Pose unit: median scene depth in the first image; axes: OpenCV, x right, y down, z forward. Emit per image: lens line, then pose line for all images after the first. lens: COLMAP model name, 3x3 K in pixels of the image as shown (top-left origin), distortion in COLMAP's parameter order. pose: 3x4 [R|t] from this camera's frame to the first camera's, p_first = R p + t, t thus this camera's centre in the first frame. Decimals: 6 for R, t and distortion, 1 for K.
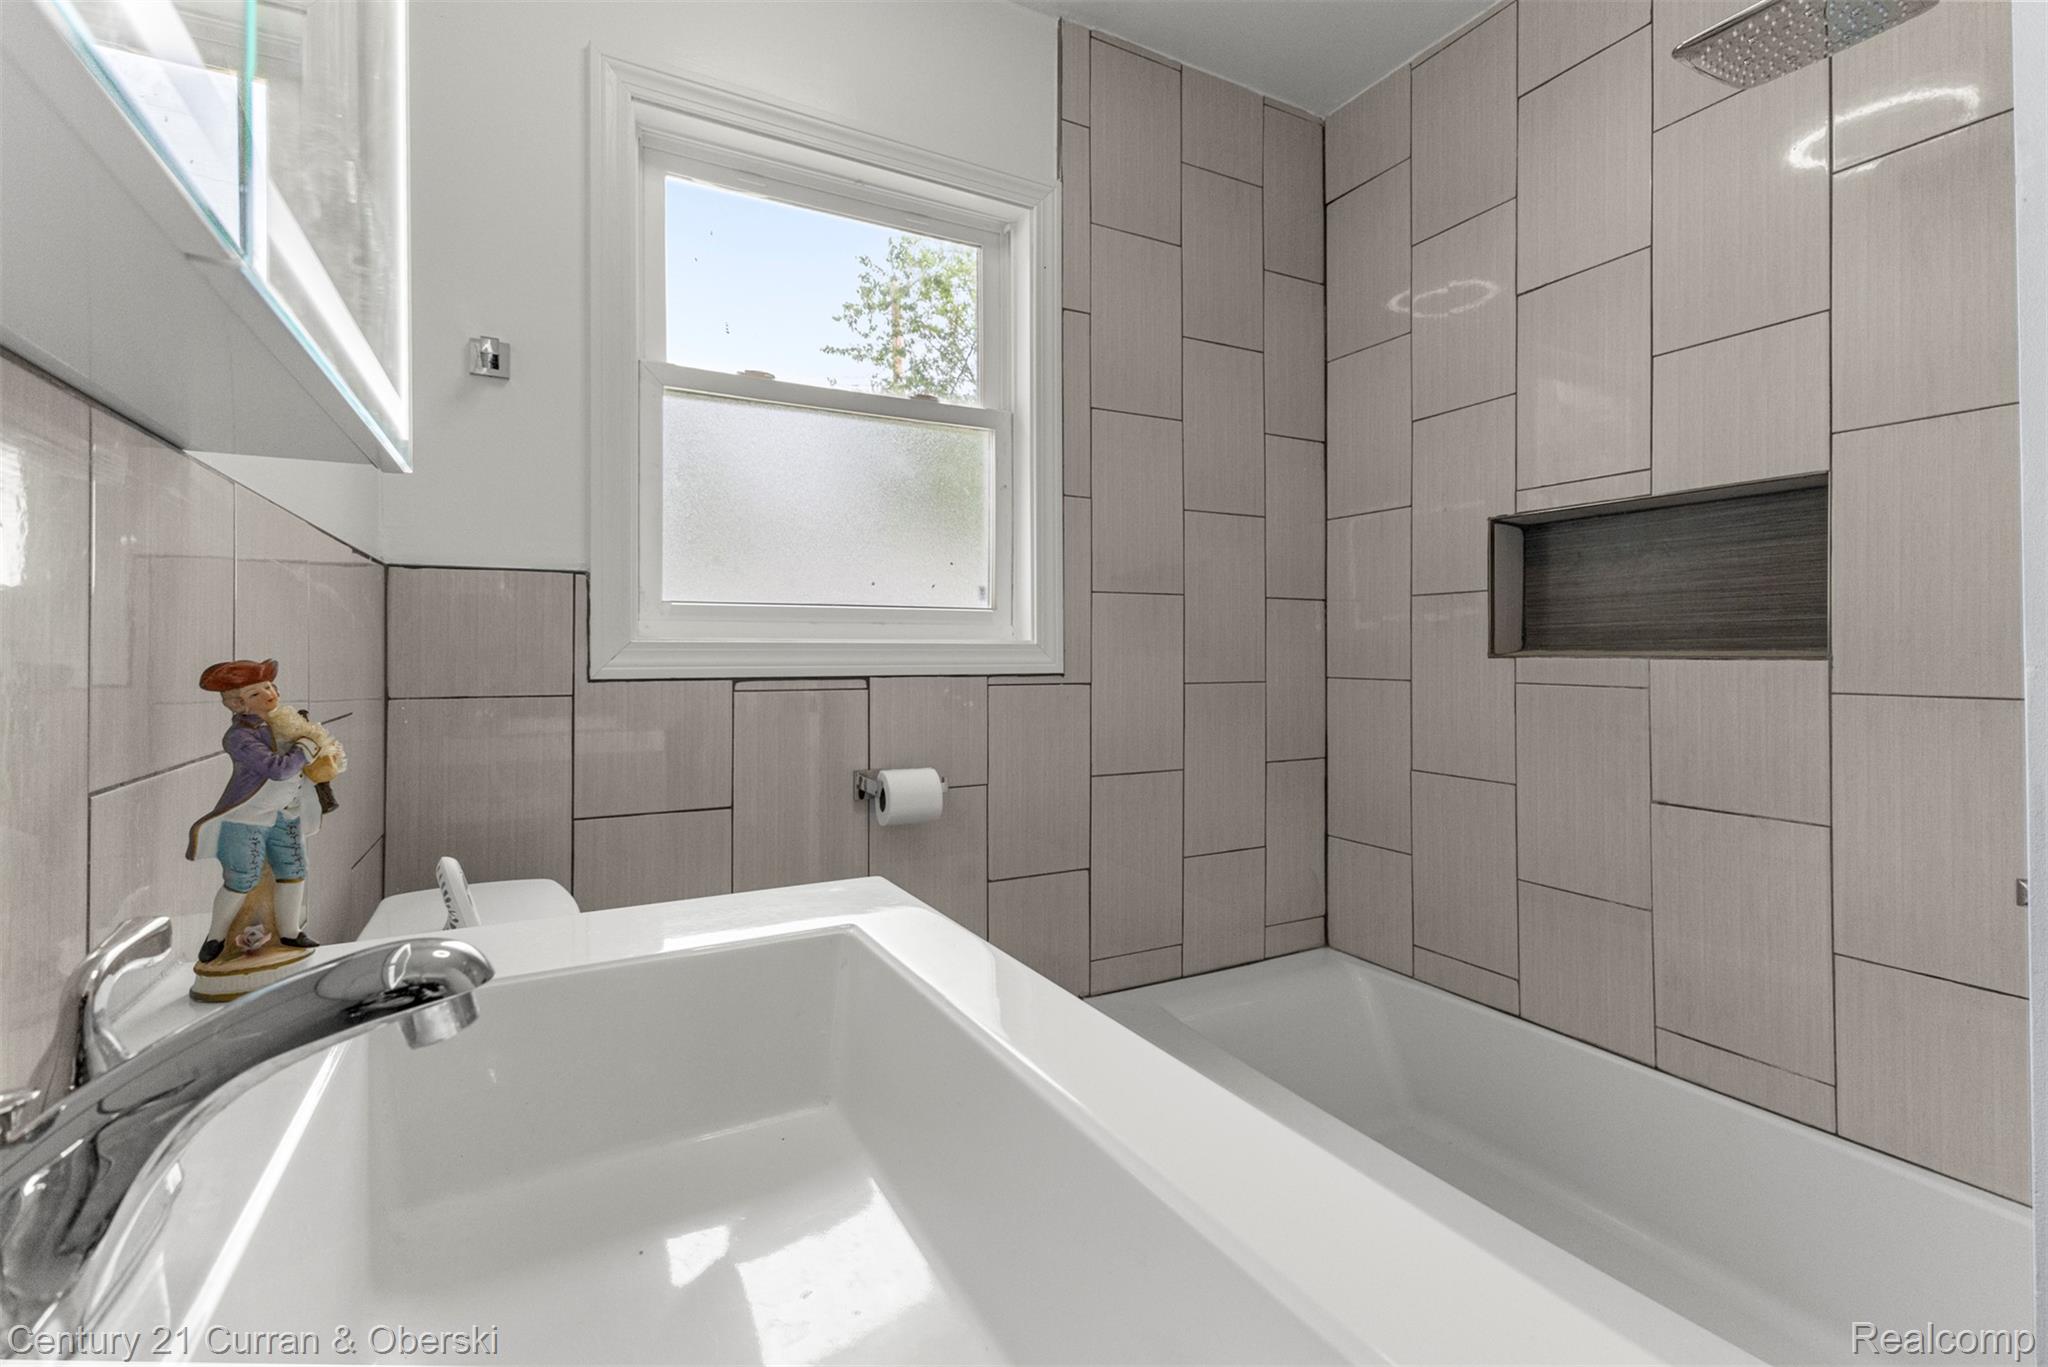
lens RADIAL K [[904.6, 0, 1024.1], [0, 904.6, 669.5], [0, 0, 1]] dist [0.004109, 0.000241]
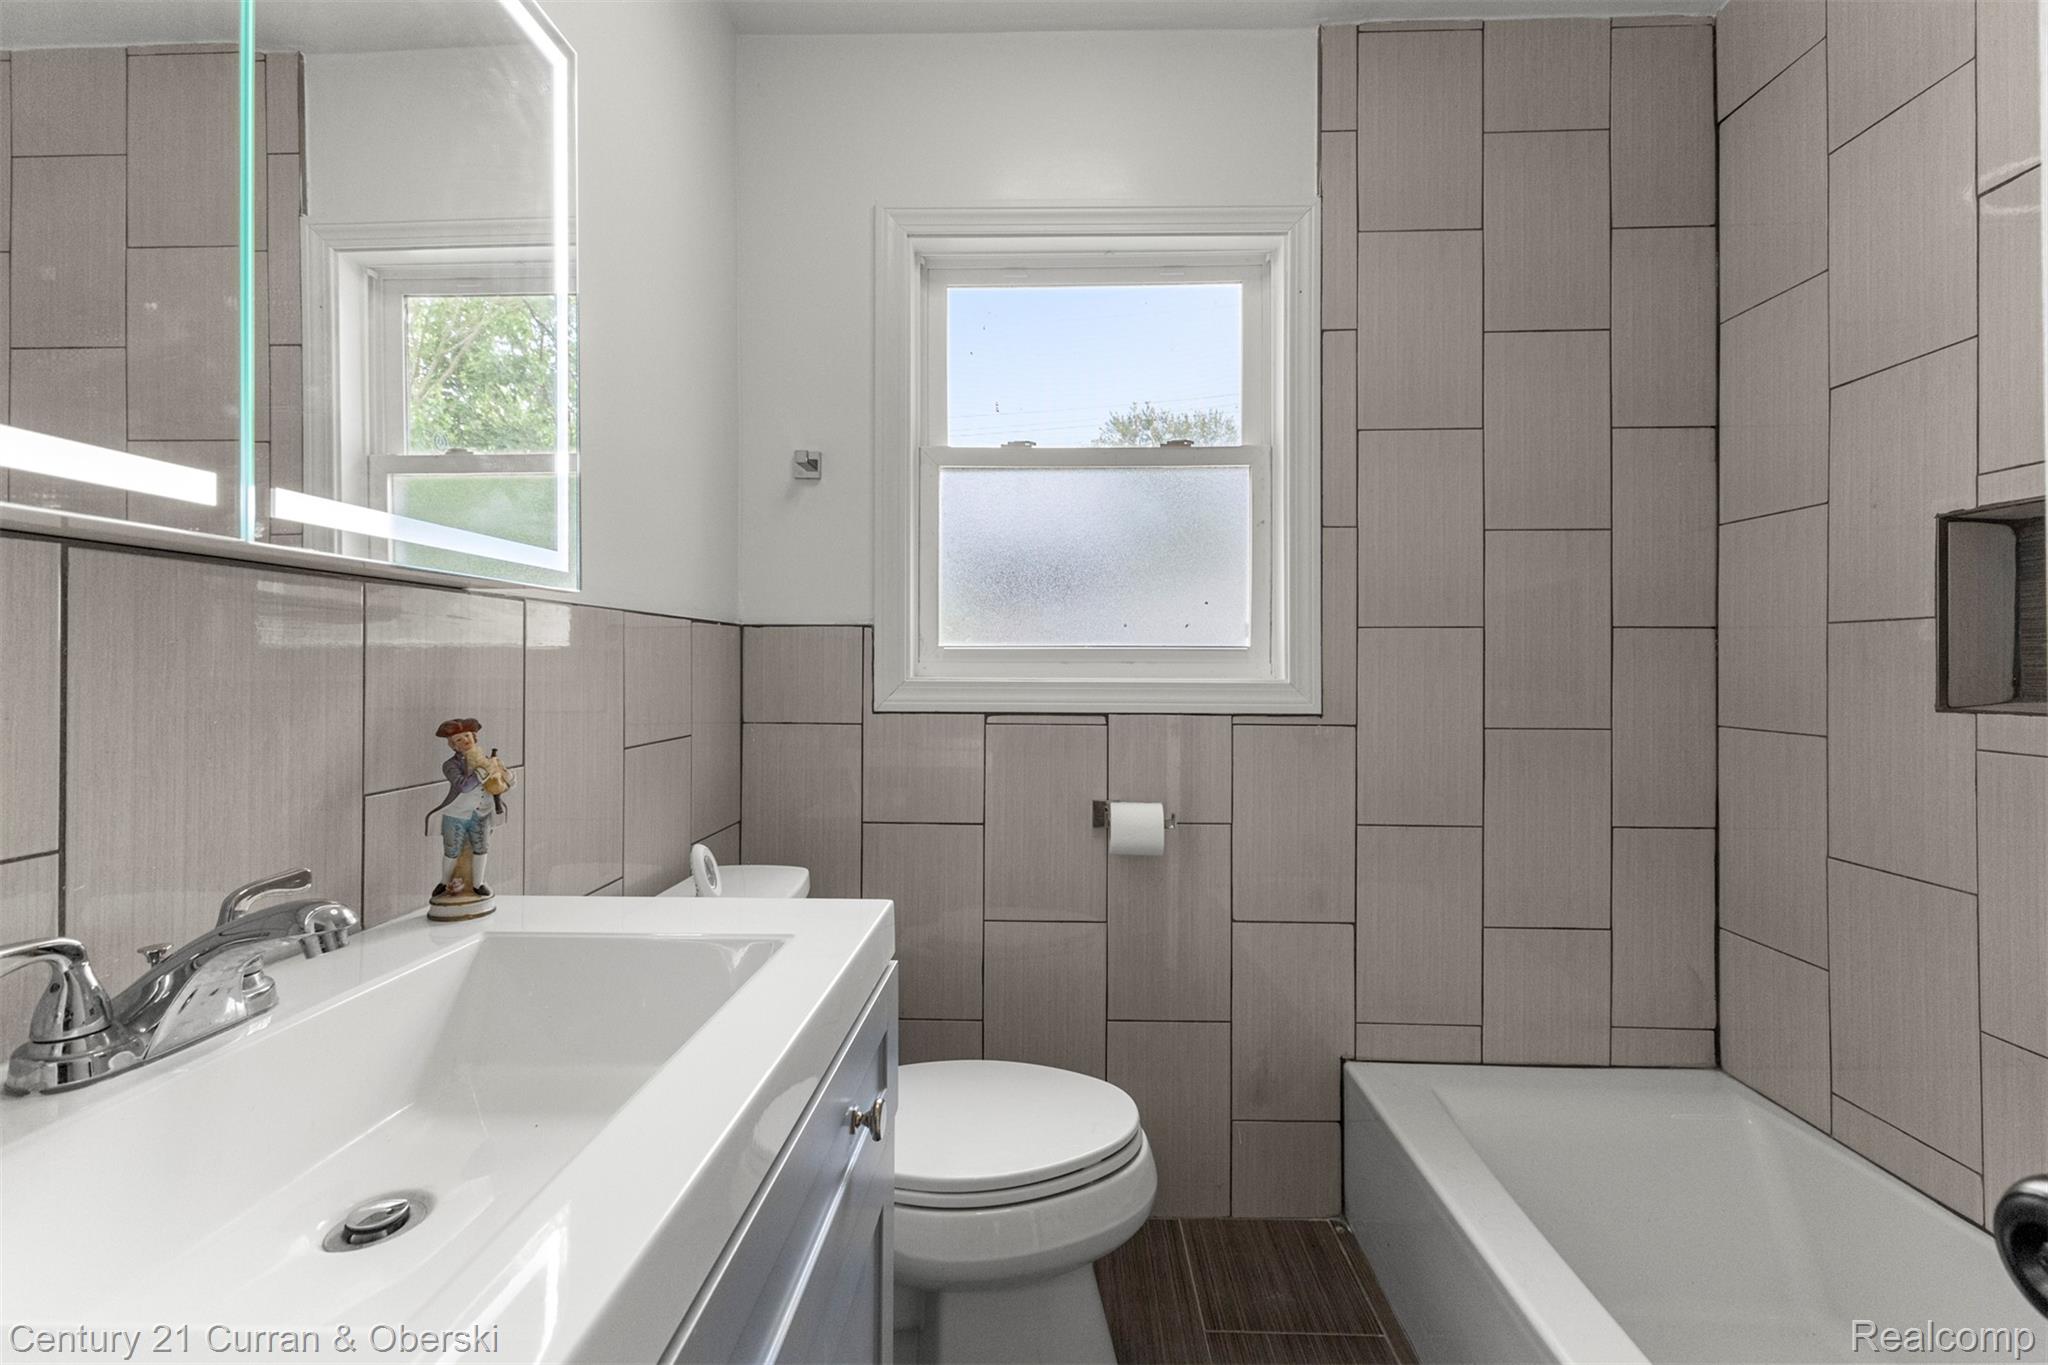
lens RADIAL K [[899.2, 0, 1023.7], [0, 899.2, 684.8], [0, 0, 1]] dist [0.010029, -0.003891]
pose [[0.863786, 0.015118, -0.503631, 0.255457], [-0.014061, 0.999884, 0.005900, -0.028375], [0.503662, 0.001985, 0.863899, 0.026128]]
